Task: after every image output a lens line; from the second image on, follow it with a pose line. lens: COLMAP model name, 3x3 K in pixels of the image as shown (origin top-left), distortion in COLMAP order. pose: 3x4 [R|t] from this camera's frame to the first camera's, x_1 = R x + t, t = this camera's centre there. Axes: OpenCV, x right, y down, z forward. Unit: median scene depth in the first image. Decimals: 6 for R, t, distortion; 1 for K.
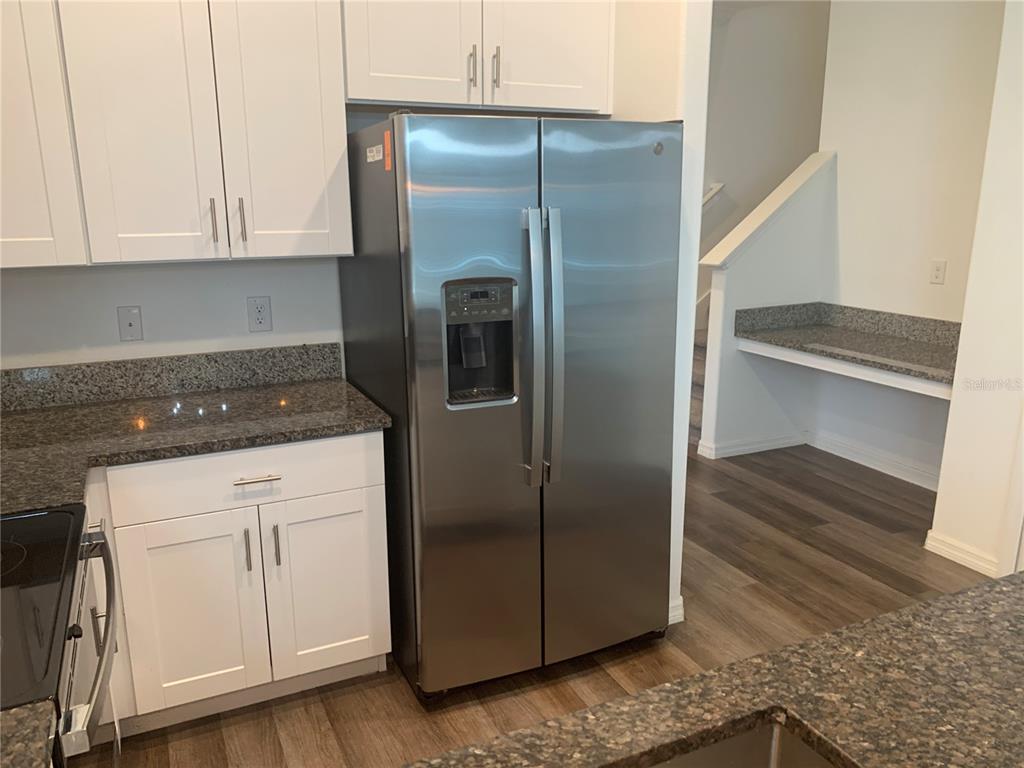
lens RADIAL K [[784.9, 0, 509.1], [0, 784.9, 393.4], [0, 0, 1]] dist [0.007577, -0.000657]
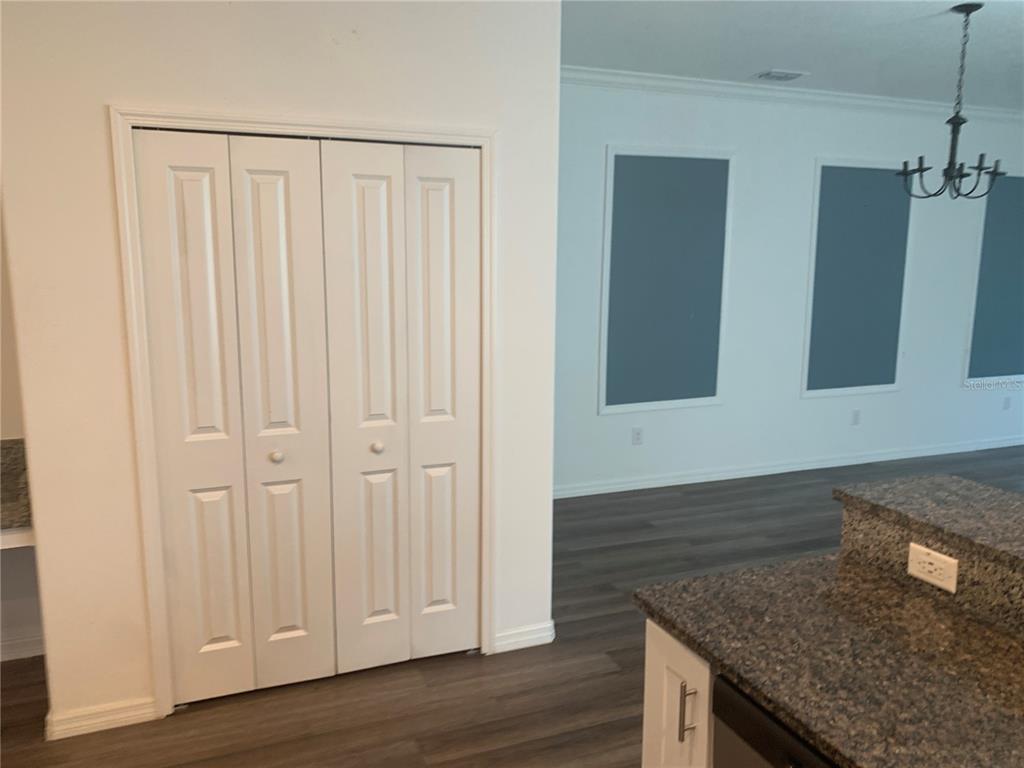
lens RADIAL K [[771.7, 0, 512.0], [0, 771.7, 384.0], [0, 0, 1]] dist [0.047888, -0.087172]
pose [[0.053781, -0.160610, 0.985552, -0.183647], [0.241678, 0.959730, 0.143214, -0.194085], [-0.968865, 0.230484, 0.090431, 0.634318]]
